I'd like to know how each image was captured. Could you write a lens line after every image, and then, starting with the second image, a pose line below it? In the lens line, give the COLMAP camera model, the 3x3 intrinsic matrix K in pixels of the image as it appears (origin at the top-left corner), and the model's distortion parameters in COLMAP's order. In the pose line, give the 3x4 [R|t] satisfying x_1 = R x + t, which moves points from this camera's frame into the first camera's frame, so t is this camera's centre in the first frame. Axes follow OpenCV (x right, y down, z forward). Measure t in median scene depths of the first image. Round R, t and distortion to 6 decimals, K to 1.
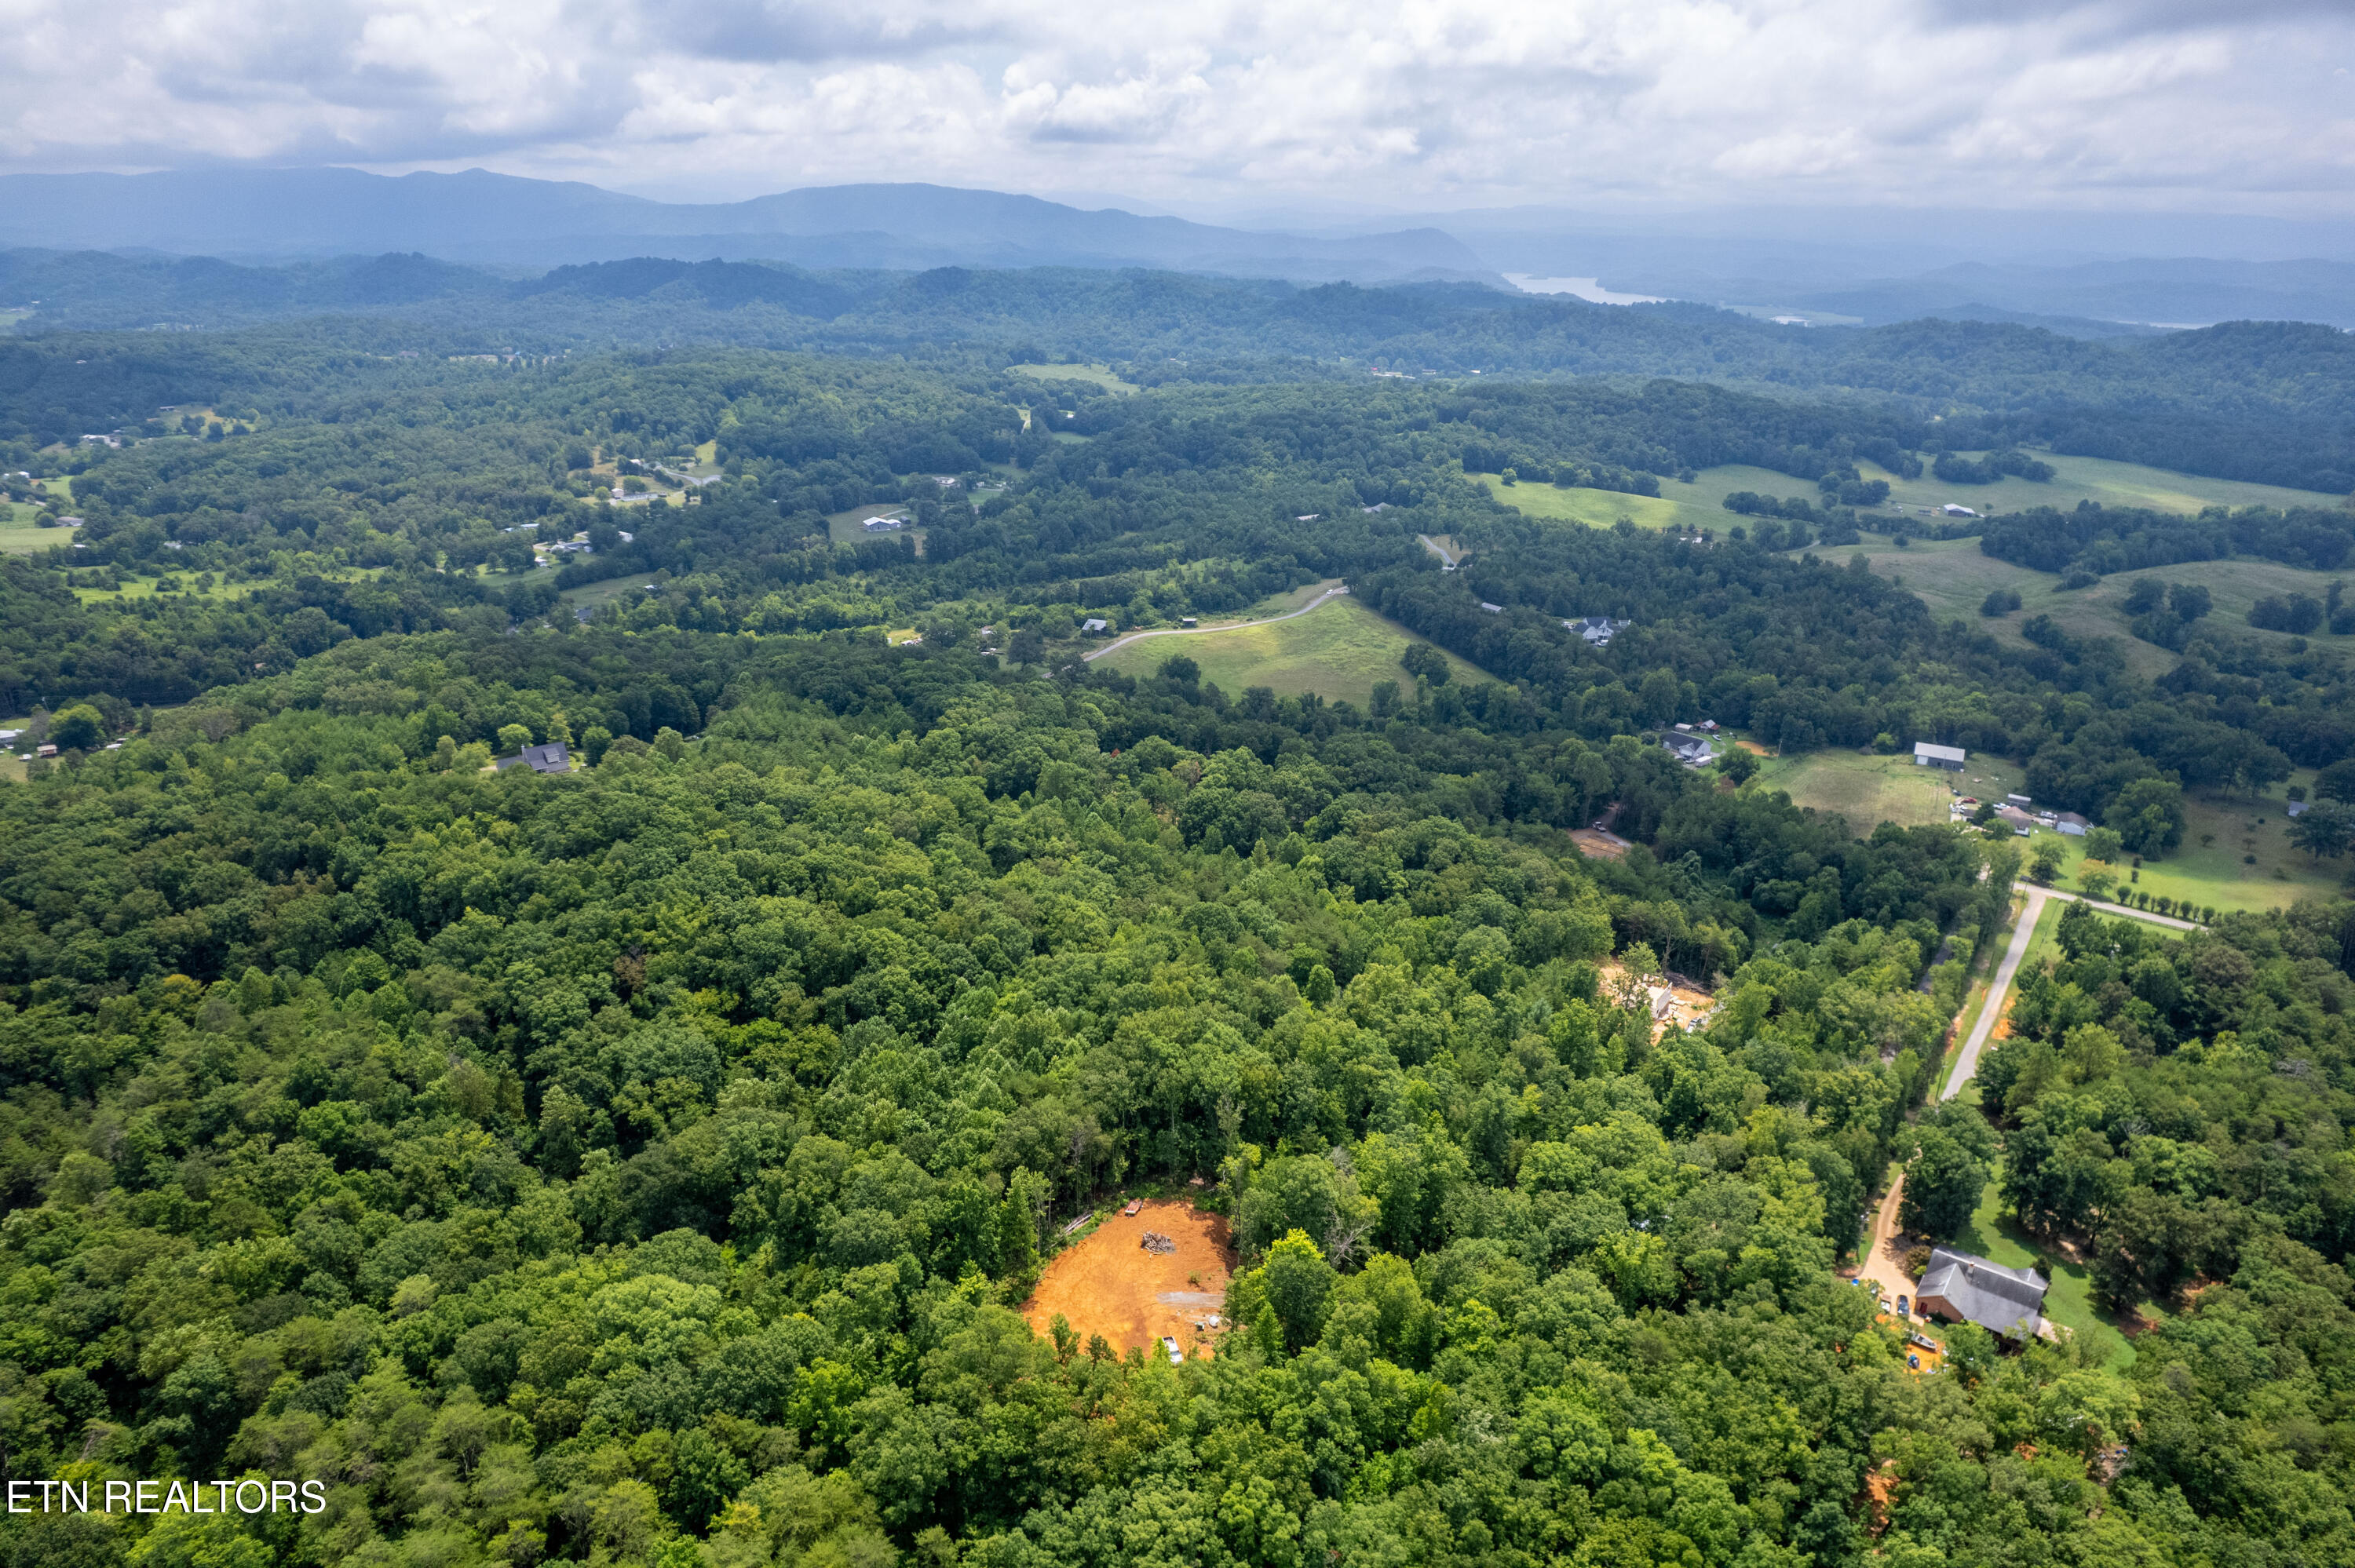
lens RADIAL K [[1514.3, 0, 1181.1], [0, 1514.3, 781.1], [0, 0, 1]] dist [-0.079747, 0.072252]
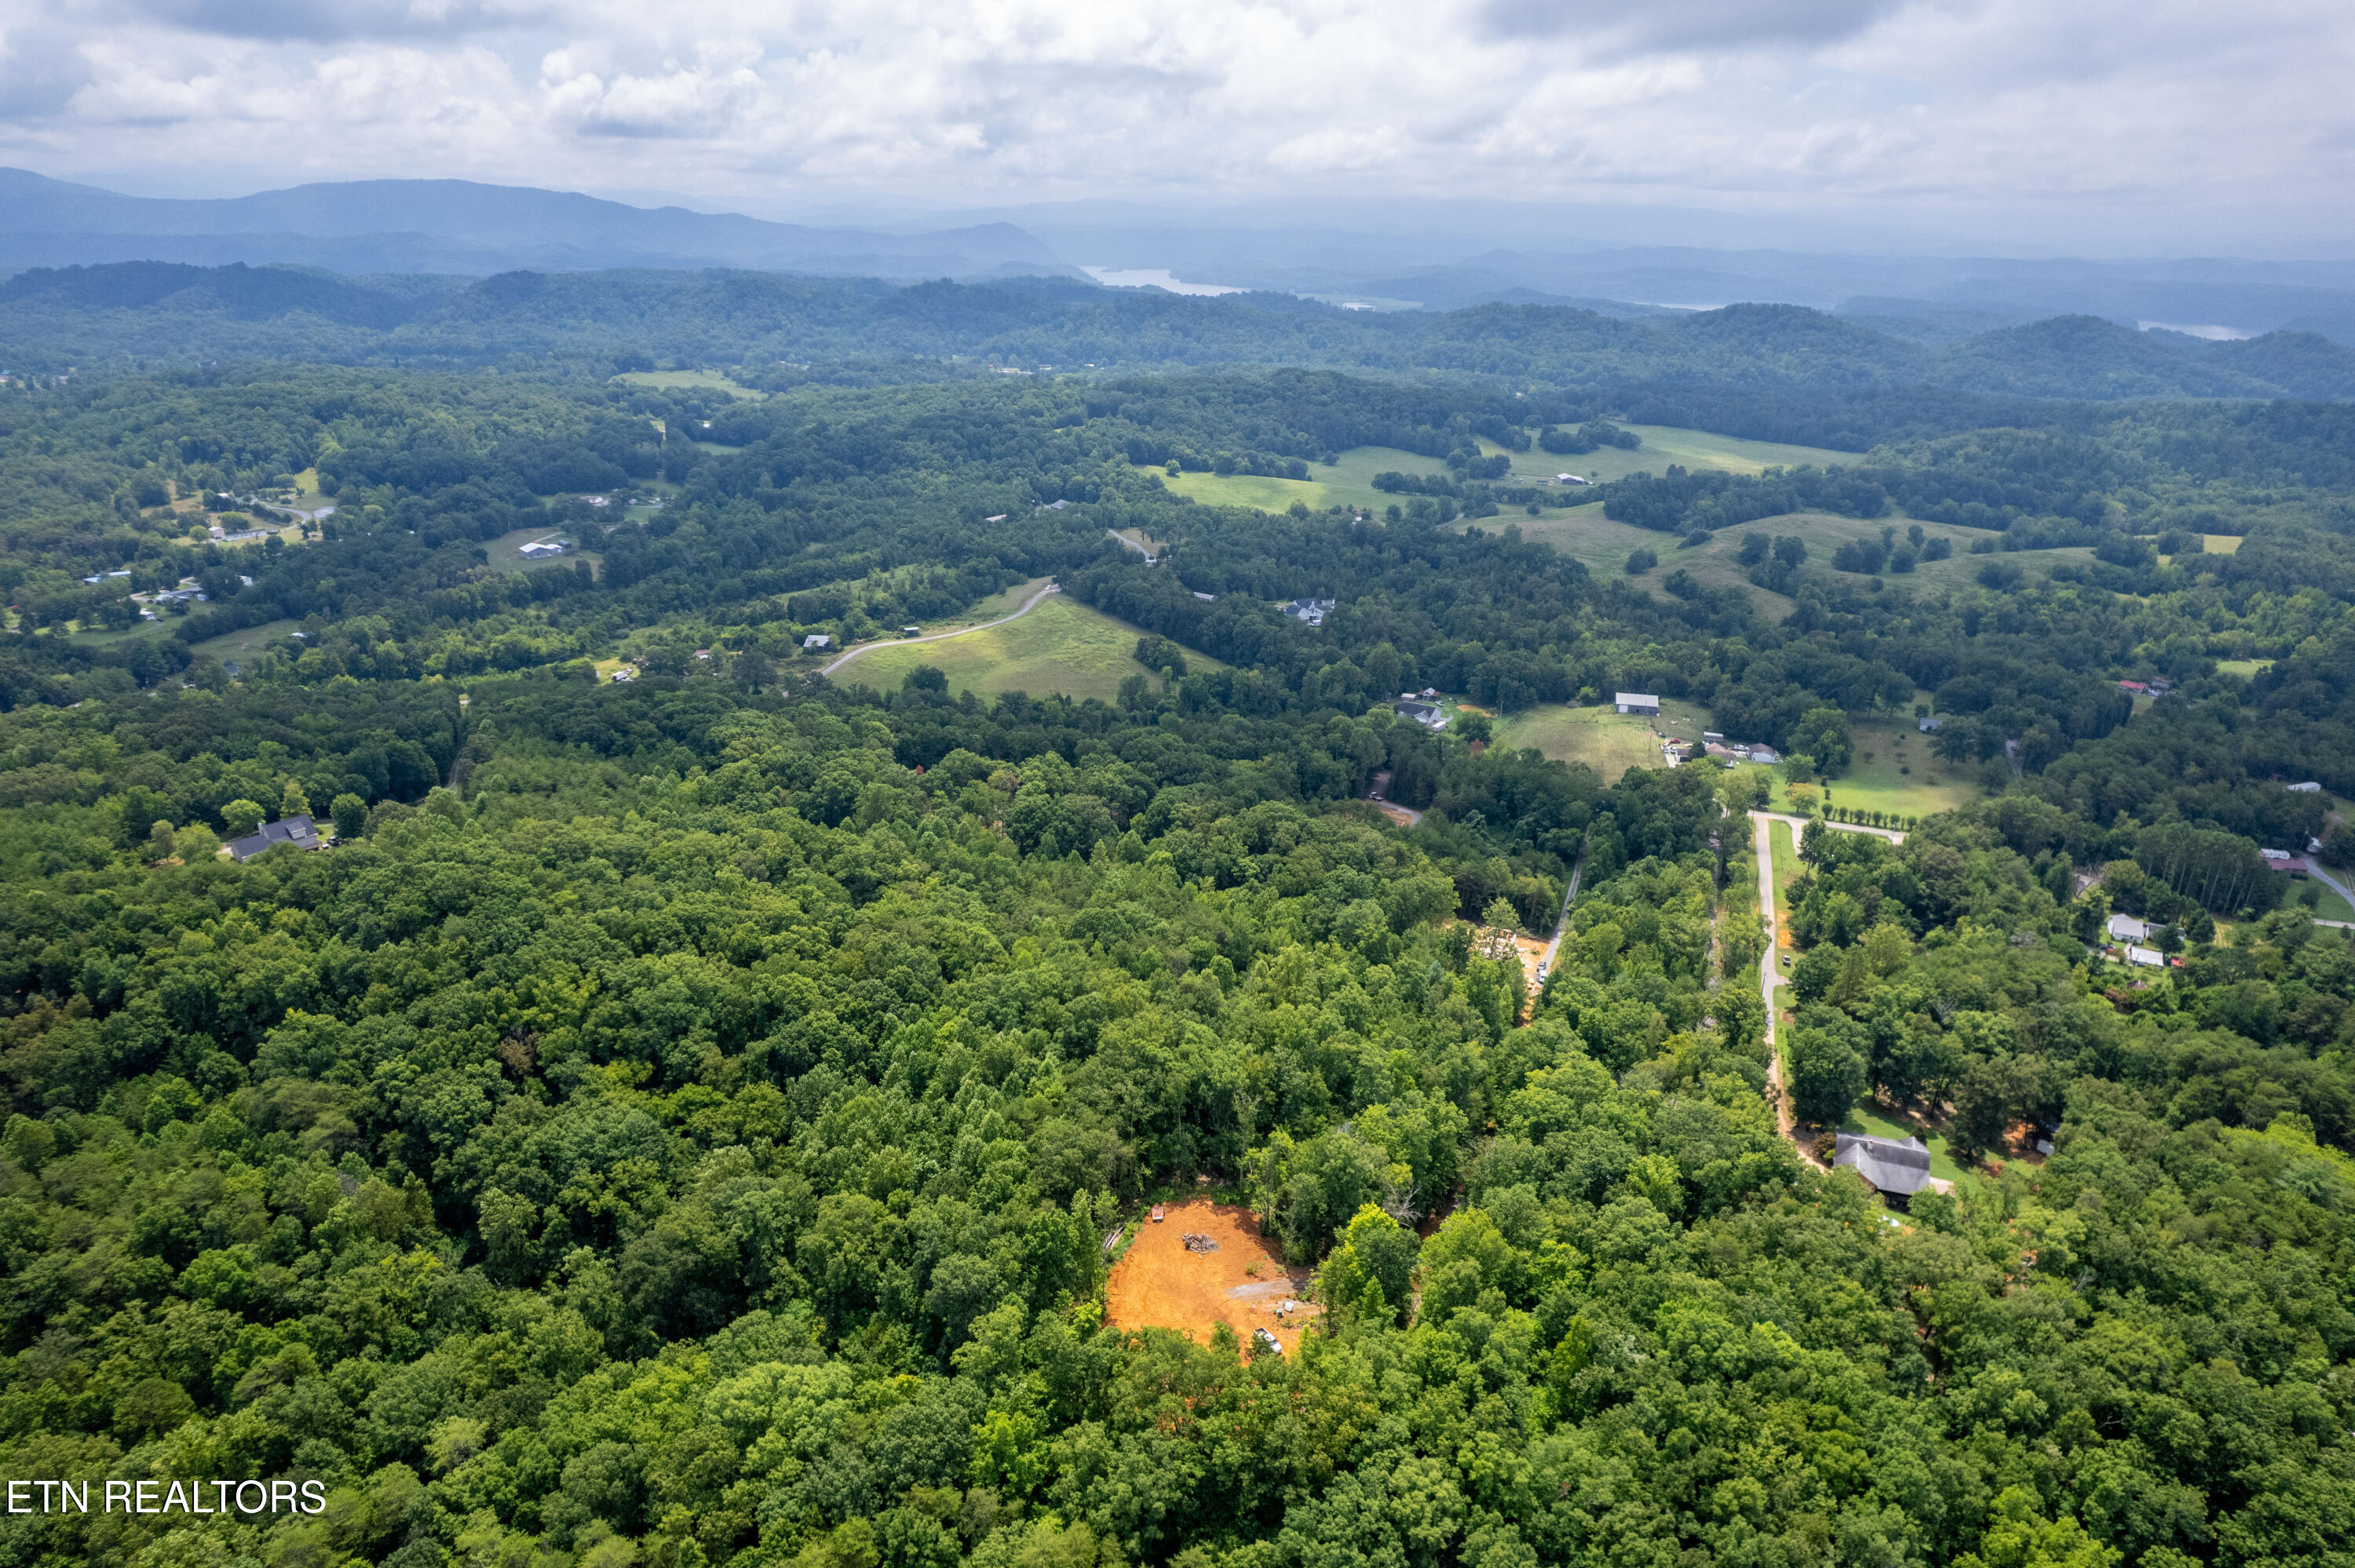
lens RADIAL K [[1514.3, 0, 1181.7], [0, 1514.3, 779.1], [0, 0, 1]] dist [-0.079747, 0.072252]
pose [[0.962673, -0.094229, 0.253733, -0.131176], [0.093689, 0.995500, 0.014242, -0.010614], [-0.253933, 0.010062, 0.967169, 0.008483]]
